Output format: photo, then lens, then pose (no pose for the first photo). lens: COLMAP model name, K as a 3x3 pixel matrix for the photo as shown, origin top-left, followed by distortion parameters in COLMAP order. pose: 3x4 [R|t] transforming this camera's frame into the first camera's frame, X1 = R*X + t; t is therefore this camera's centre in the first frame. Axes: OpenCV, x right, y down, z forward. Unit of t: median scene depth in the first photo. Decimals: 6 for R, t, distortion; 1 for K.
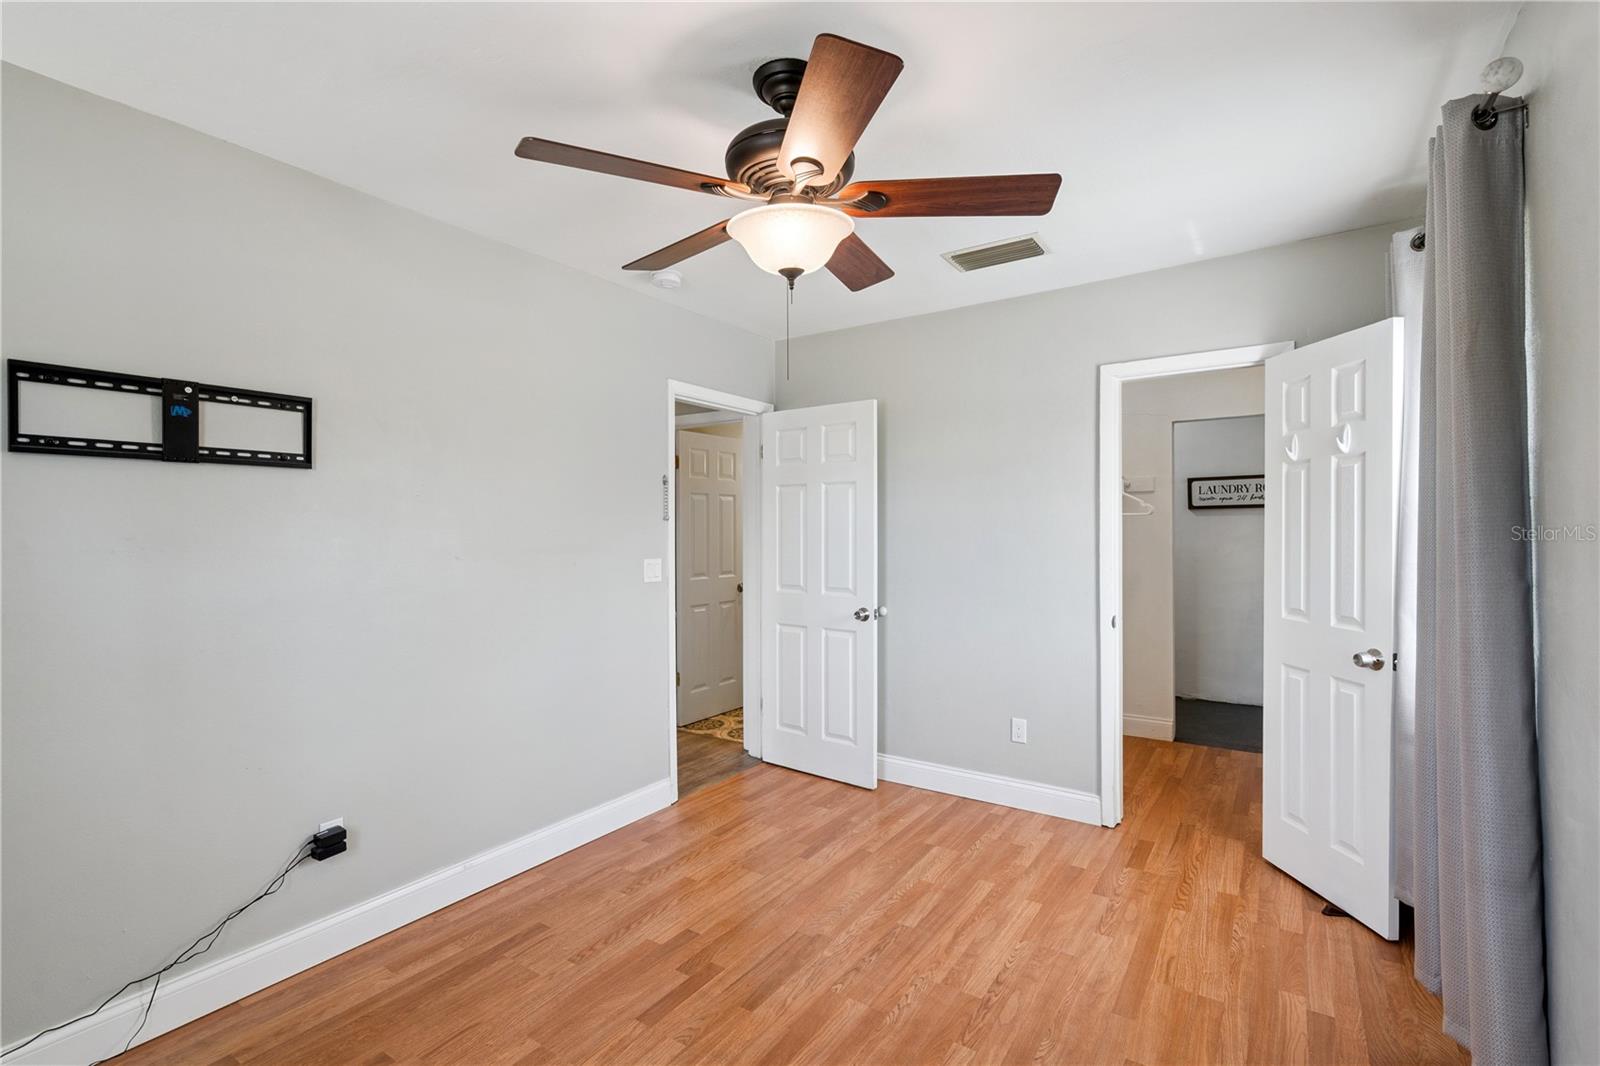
lens RADIAL K [[731.0, 0, 802.7], [0, 731.0, 530.7], [0, 0, 1]] dist [0.004926, 0.001399]
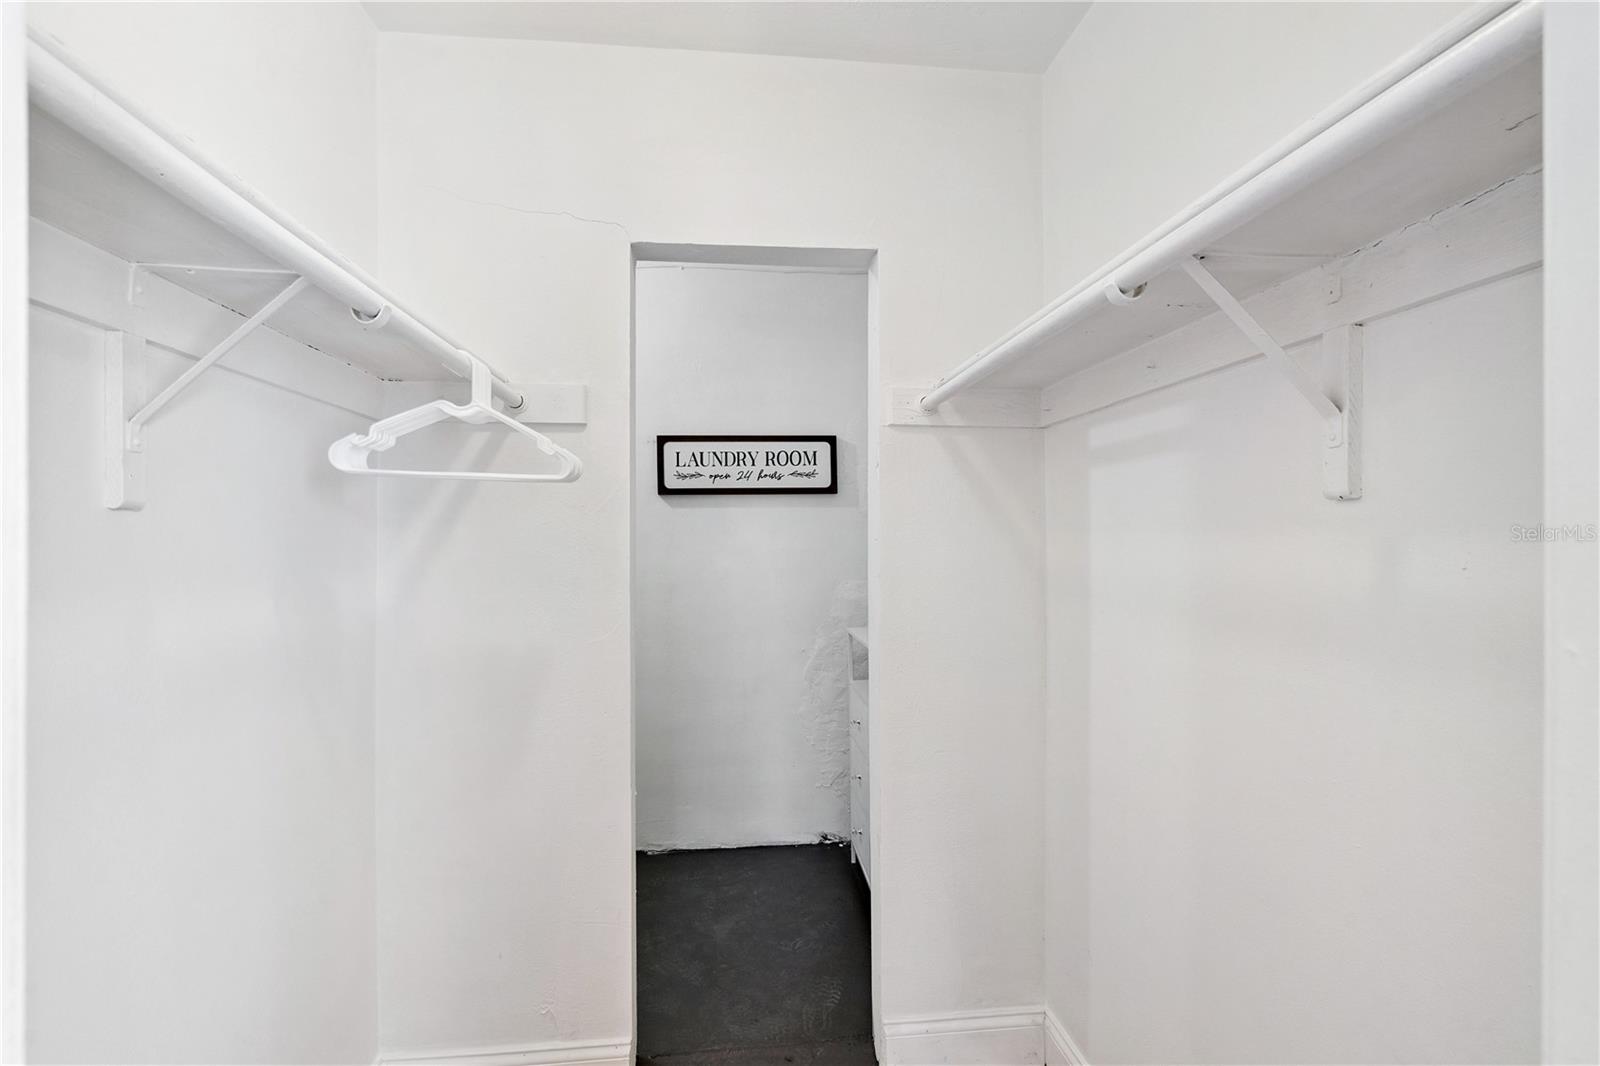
lens RADIAL K [[731.0, 0, 795.0], [0, 731.0, 535.6], [0, 0, 1]] dist [0.004926, 0.001399]
pose [[0.769965, -0.001628, 0.638084, 0.295677], [0.001980, 0.999998, 0.000163, 0.000662], [-0.638083, 0.001138, 0.769967, 0.589779]]
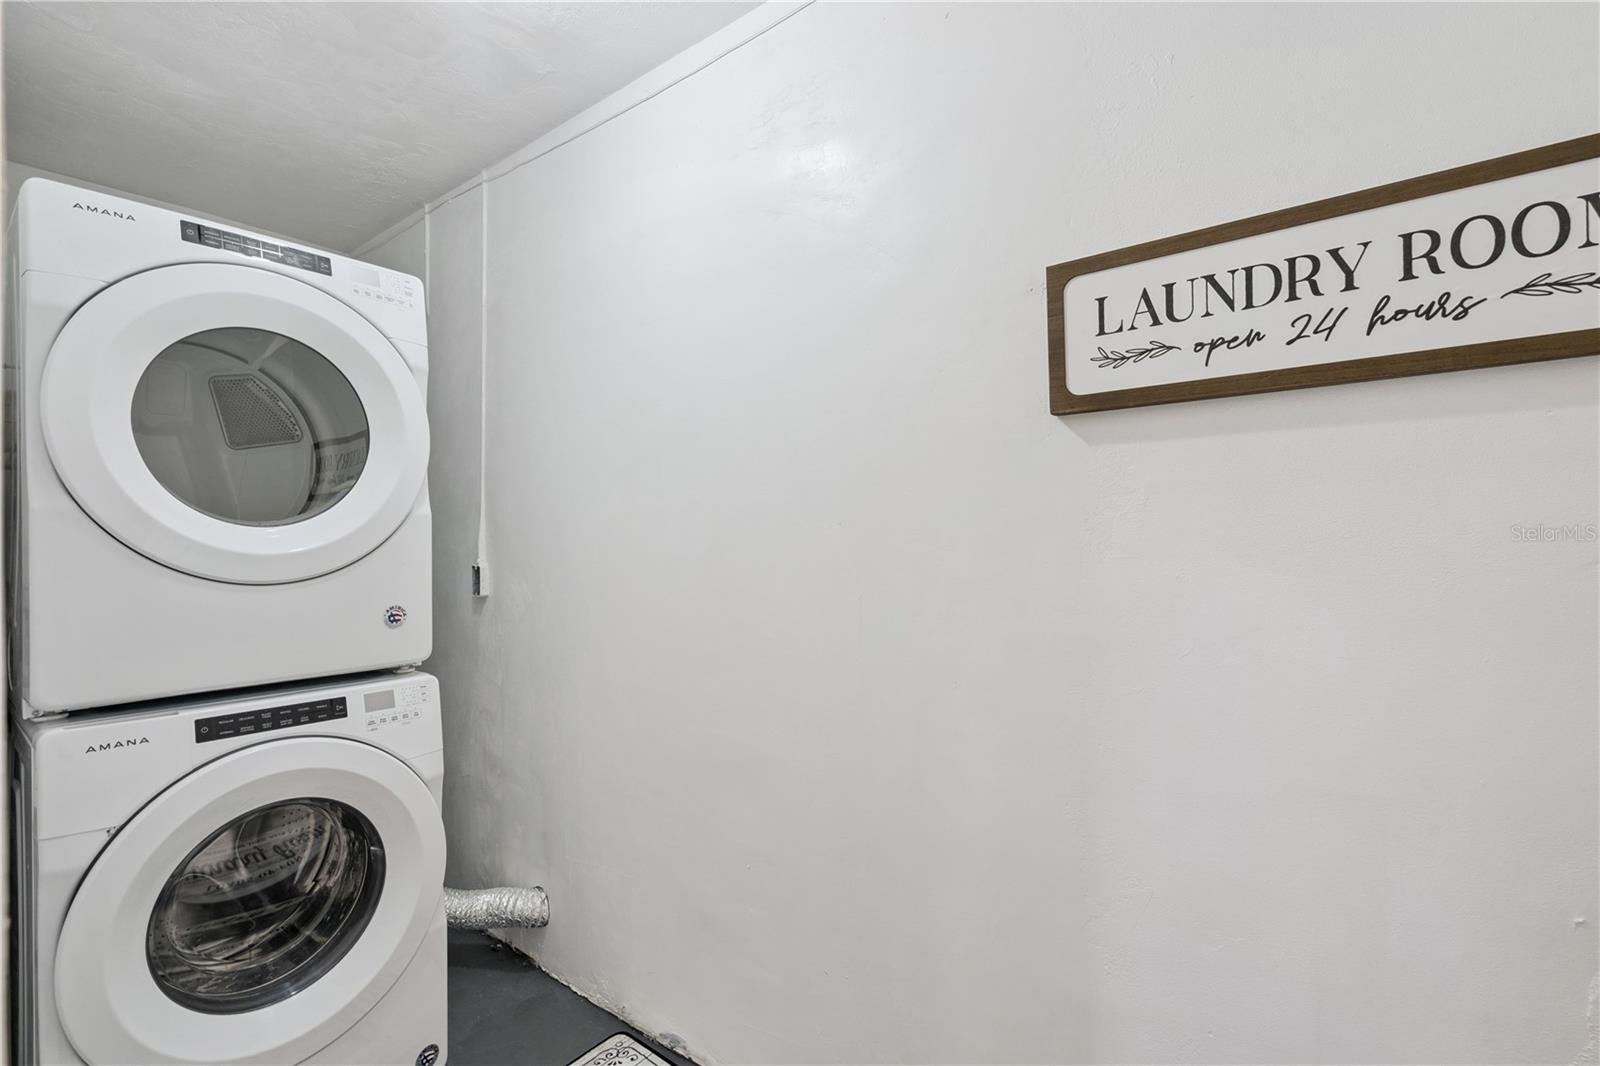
lens RADIAL K [[731.0, 0, 795.6], [0, 731.0, 530.2], [0, 0, 1]] dist [0.004926, 0.001399]
pose [[0.997185, -0.008838, -0.074453, 0.521298], [0.008605, 0.999957, -0.003459, 0.005150], [0.074481, 0.002808, 0.997219, 0.871505]]
